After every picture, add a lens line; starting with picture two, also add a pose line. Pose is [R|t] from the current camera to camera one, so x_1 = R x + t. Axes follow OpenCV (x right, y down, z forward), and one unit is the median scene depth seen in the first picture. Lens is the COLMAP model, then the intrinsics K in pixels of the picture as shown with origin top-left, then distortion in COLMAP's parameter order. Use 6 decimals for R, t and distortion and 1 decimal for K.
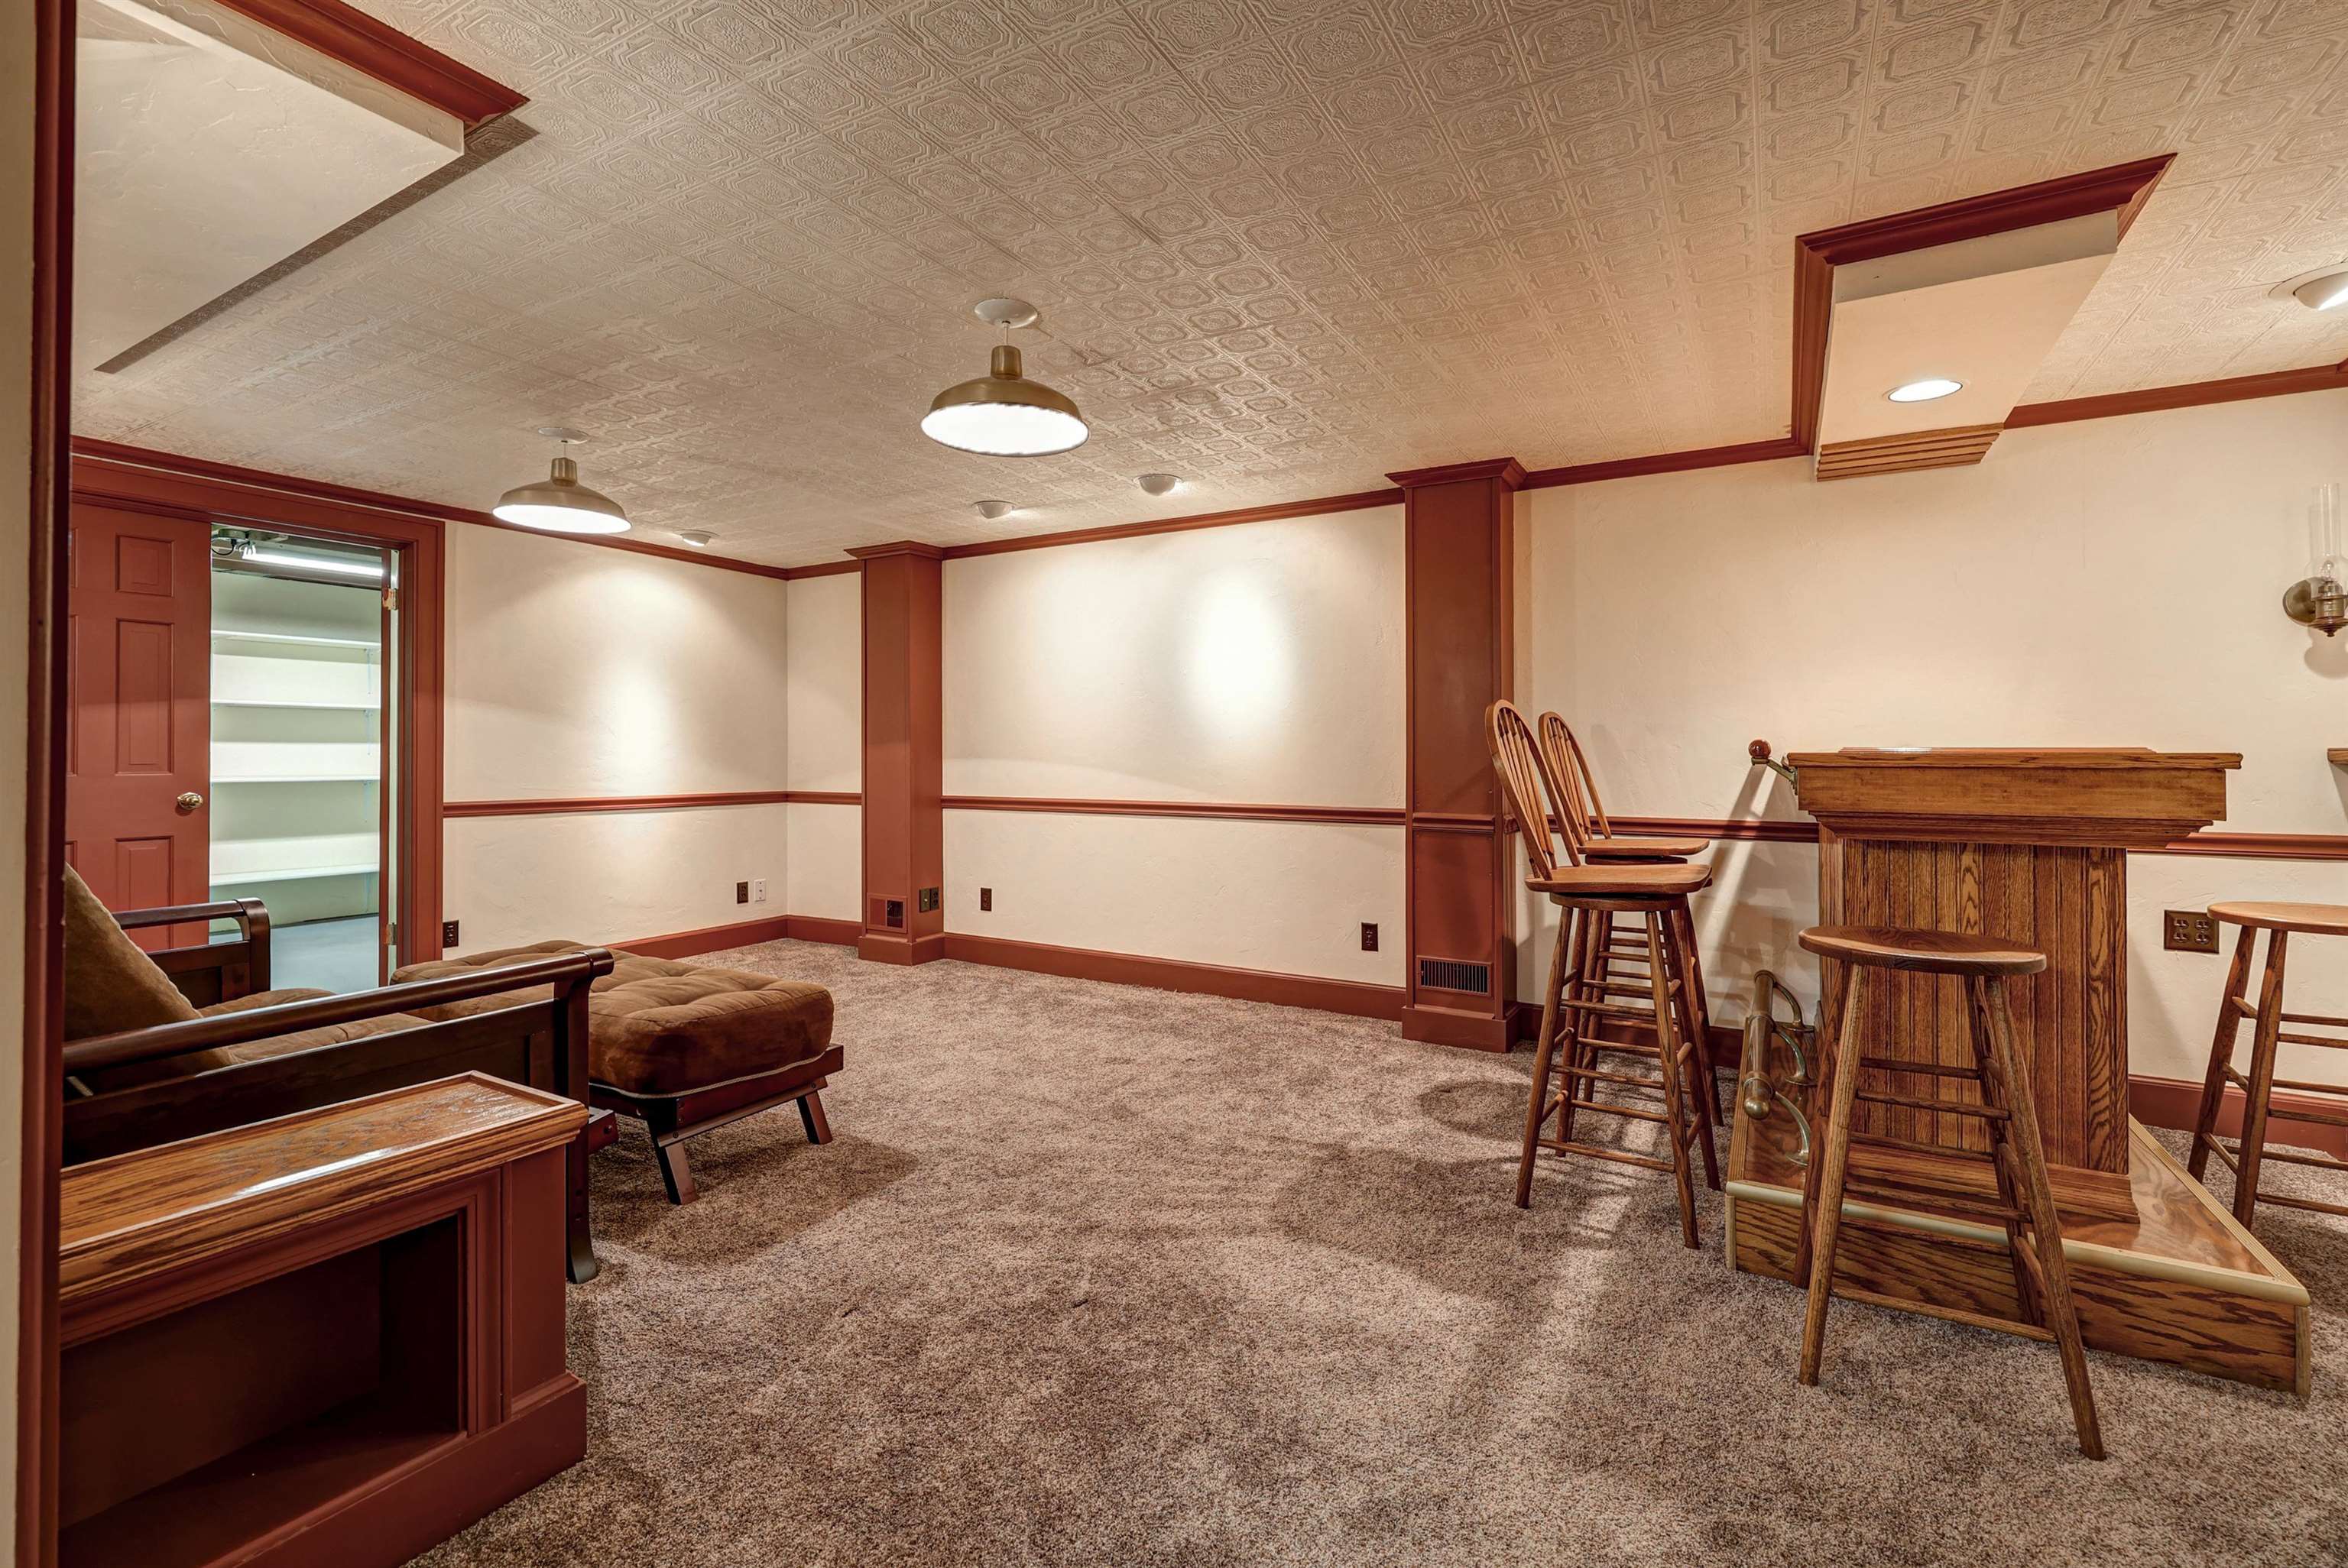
lens RADIAL K [[1142.3, 0, 1188.1], [0, 1142.3, 703.5], [0, 0, 1]] dist [0.001859, 0.010915]
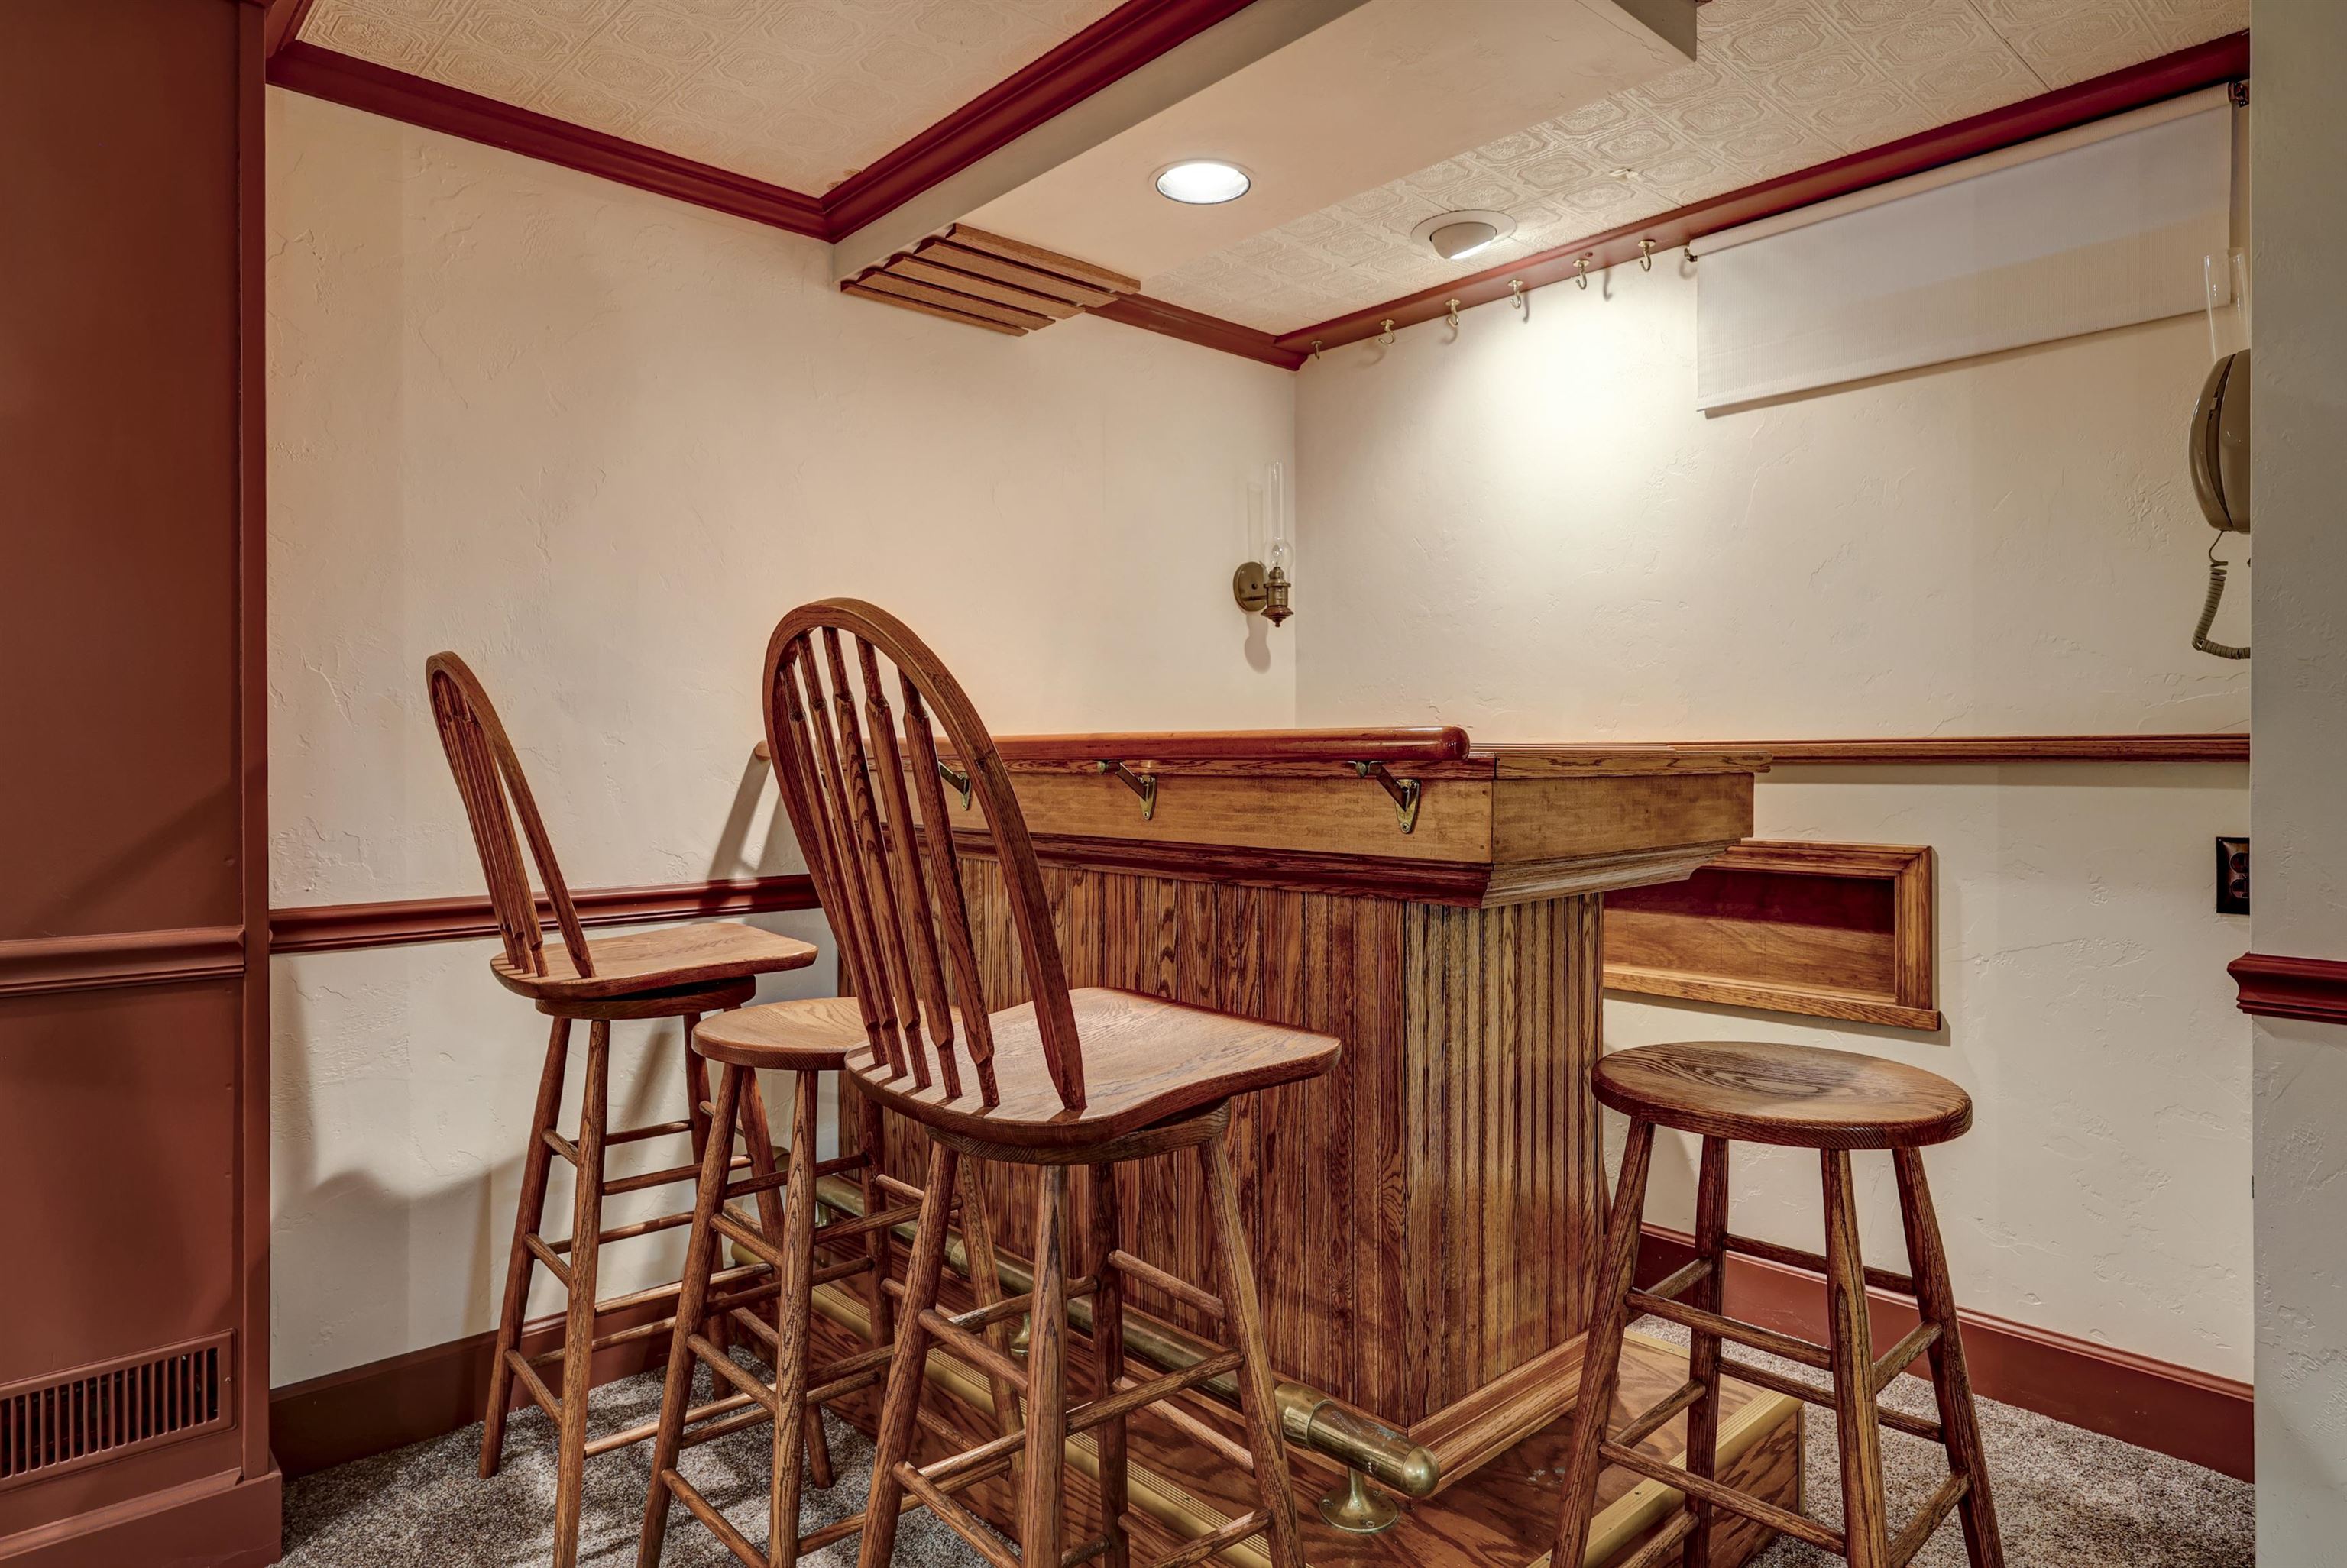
lens RADIAL K [[1375.1, 0, 1171.6], [0, 1375.1, 742.8], [0, 0, 1]] dist [-0.001325, -0.000448]
pose [[0.290830, 0.007477, 0.956746, -0.070531], [-0.040301, 0.999178, 0.004442, 0.027559], [-0.955926, -0.039850, 0.290892, 0.626325]]
